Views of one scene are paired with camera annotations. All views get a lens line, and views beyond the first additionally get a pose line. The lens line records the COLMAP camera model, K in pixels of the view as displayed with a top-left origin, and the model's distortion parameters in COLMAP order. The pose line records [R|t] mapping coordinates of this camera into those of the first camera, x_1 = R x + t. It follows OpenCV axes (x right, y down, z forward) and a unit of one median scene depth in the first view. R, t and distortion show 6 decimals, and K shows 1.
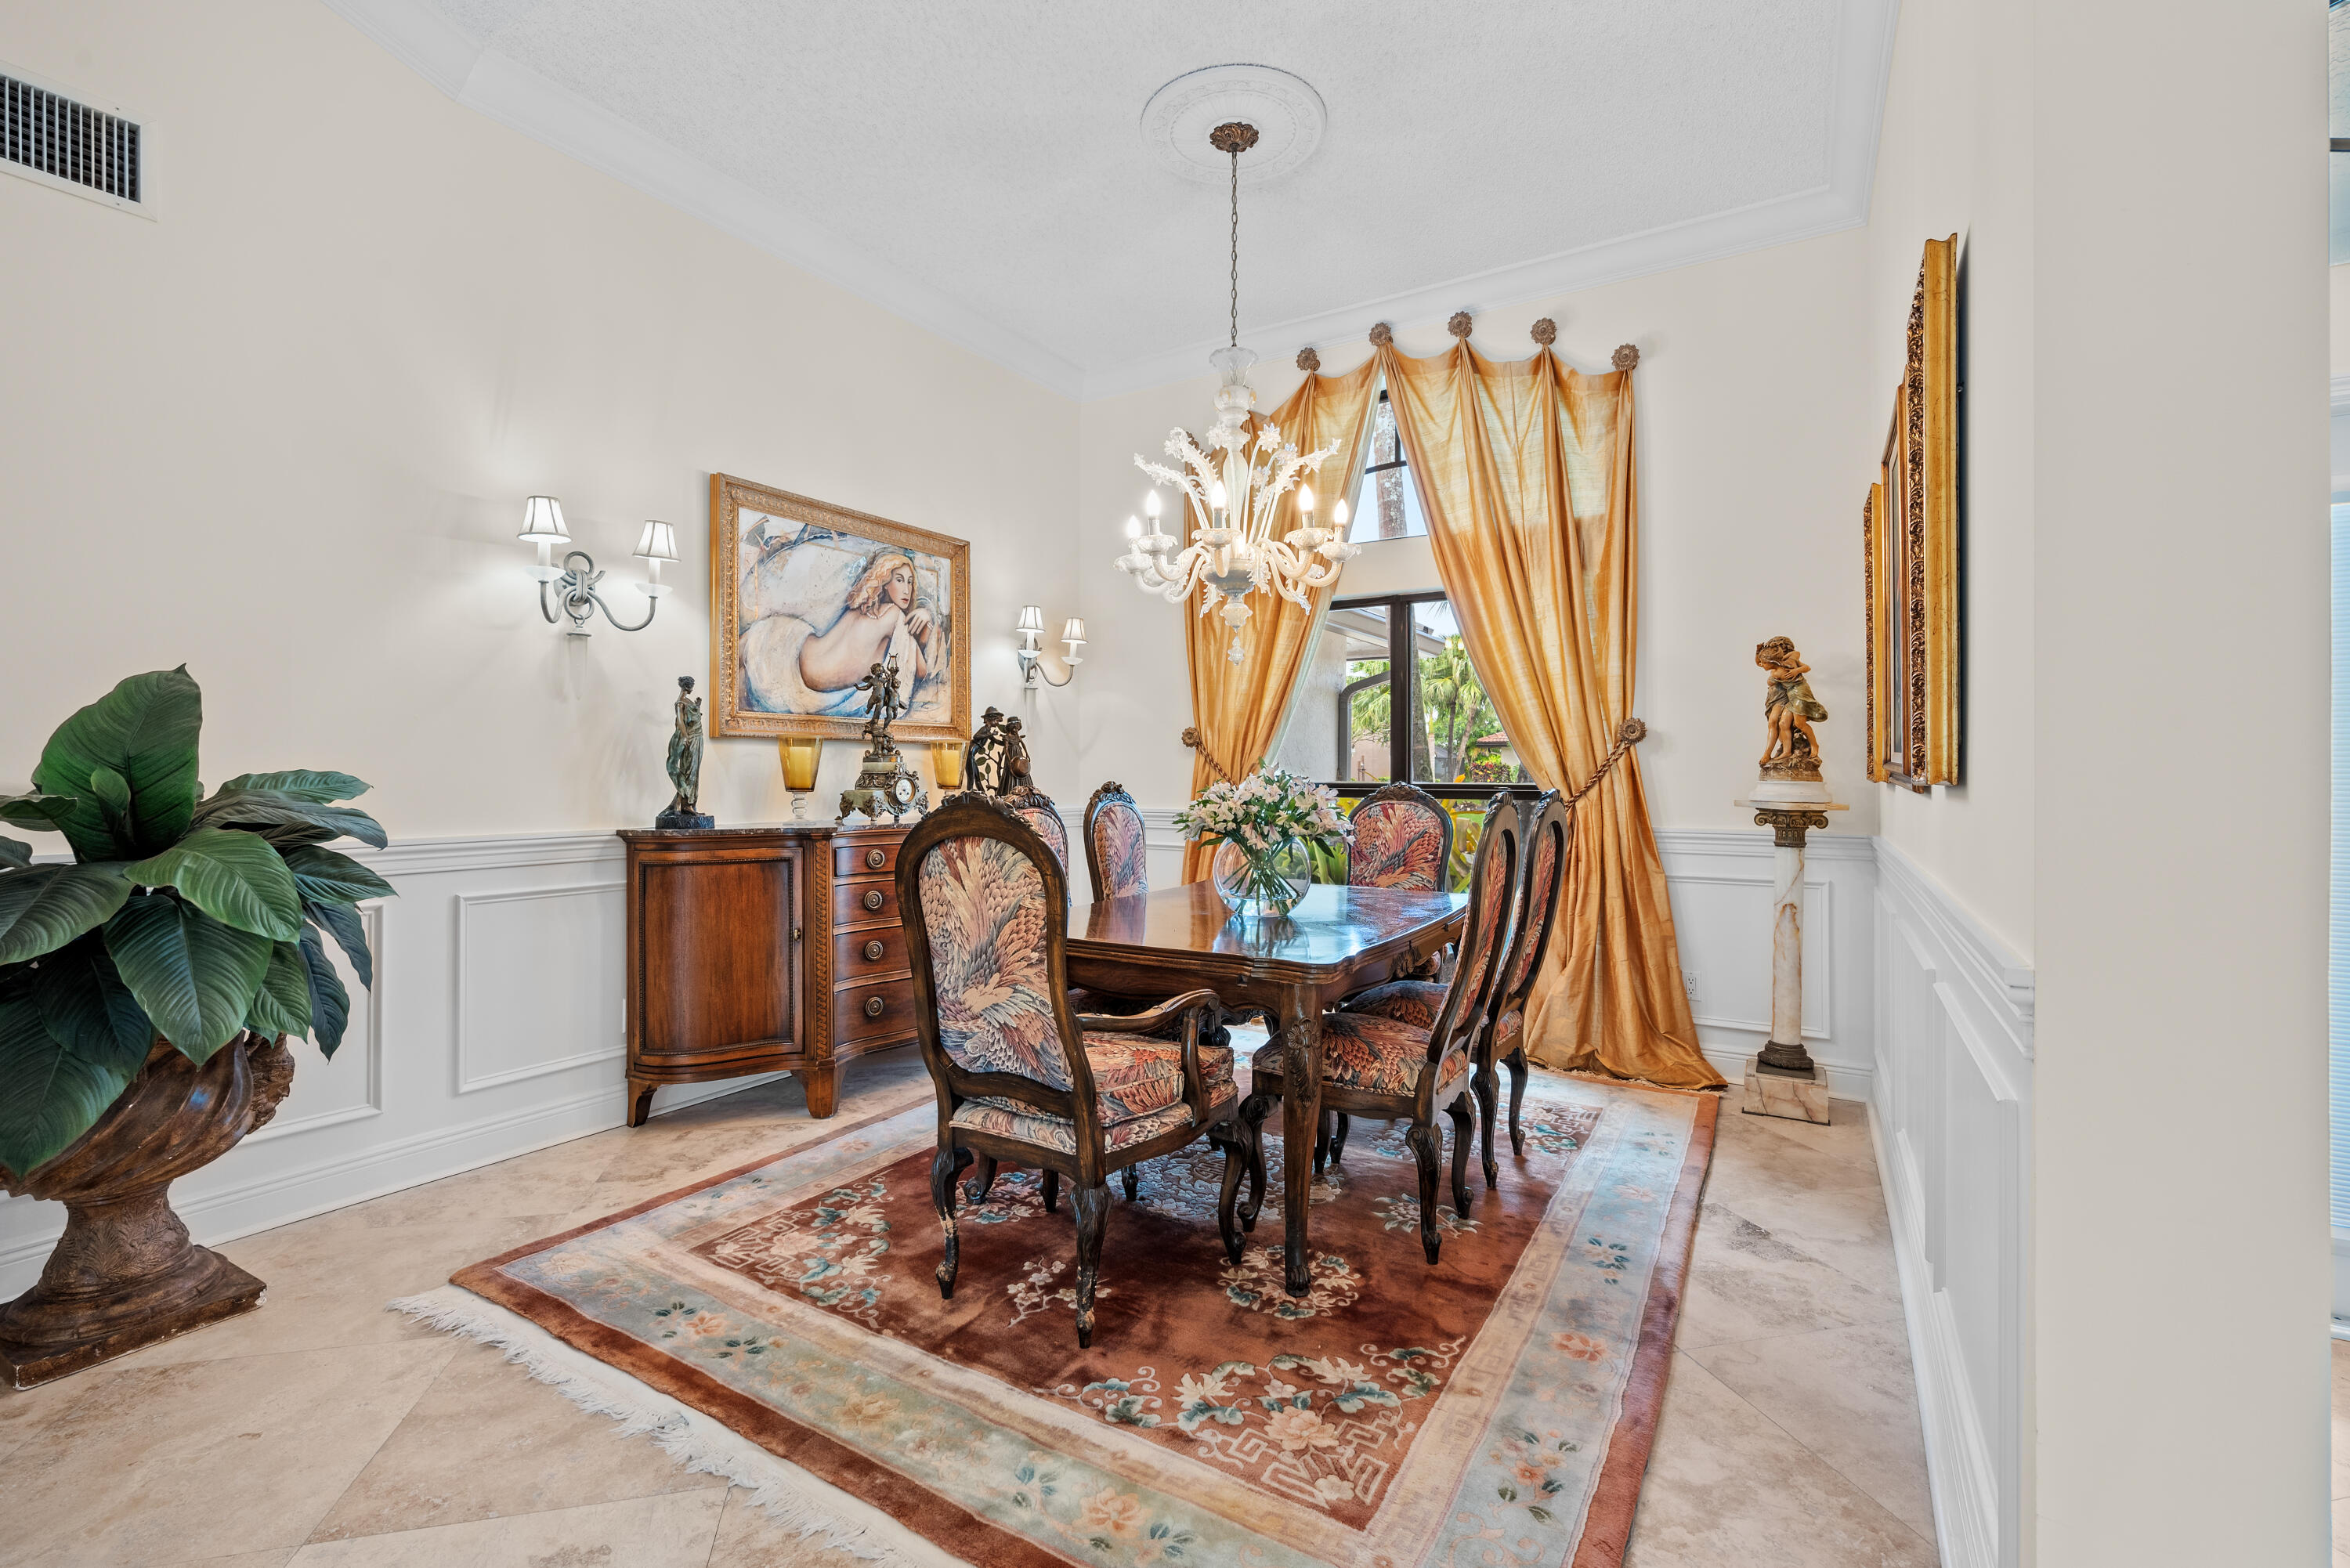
lens RADIAL K [[1030.5, 0, 1176.4], [0, 1030.5, 767.1], [0, 0, 1]] dist [0.002412, -0.000089]
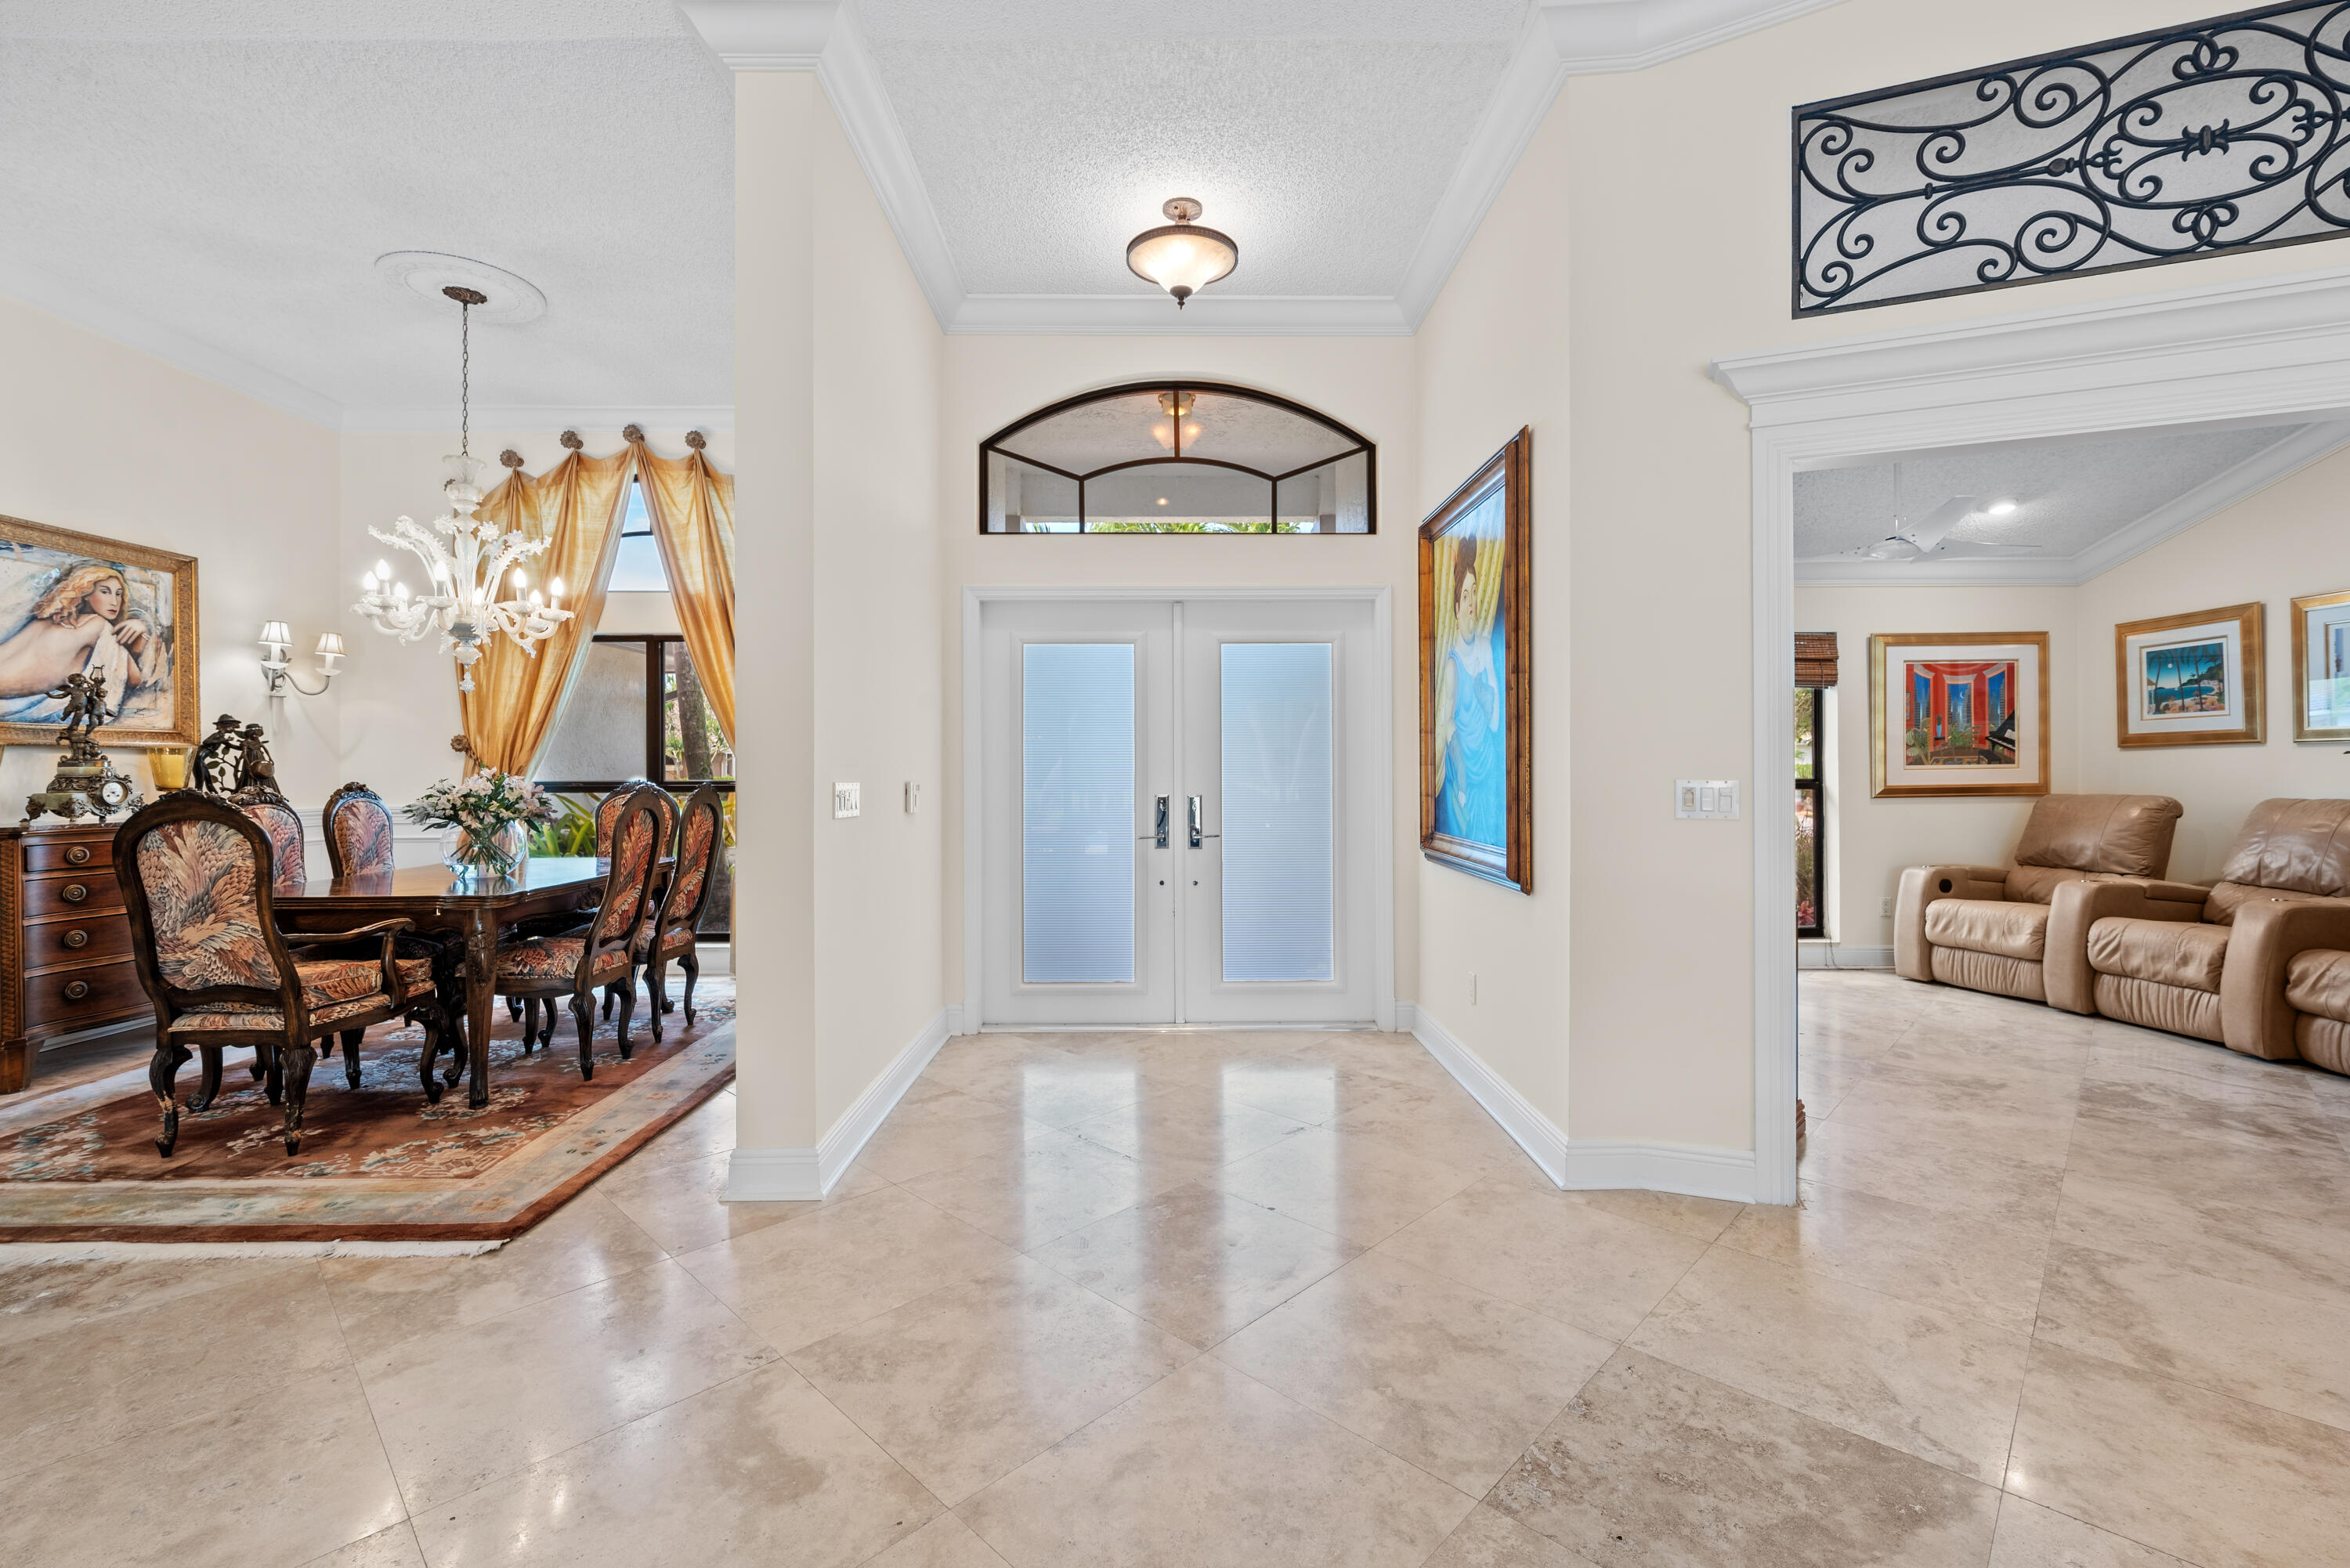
lens RADIAL K [[998.3, 0, 1174.2], [0, 998.3, 765.5], [0, 0, 1]] dist [-0.000776, 0.000679]
pose [[0.843864, -0.003130, 0.536548, 0.145780], [0.002935, 0.999995, 0.001218, -0.004873], [-0.536549, 0.000547, 0.843869, -0.618733]]
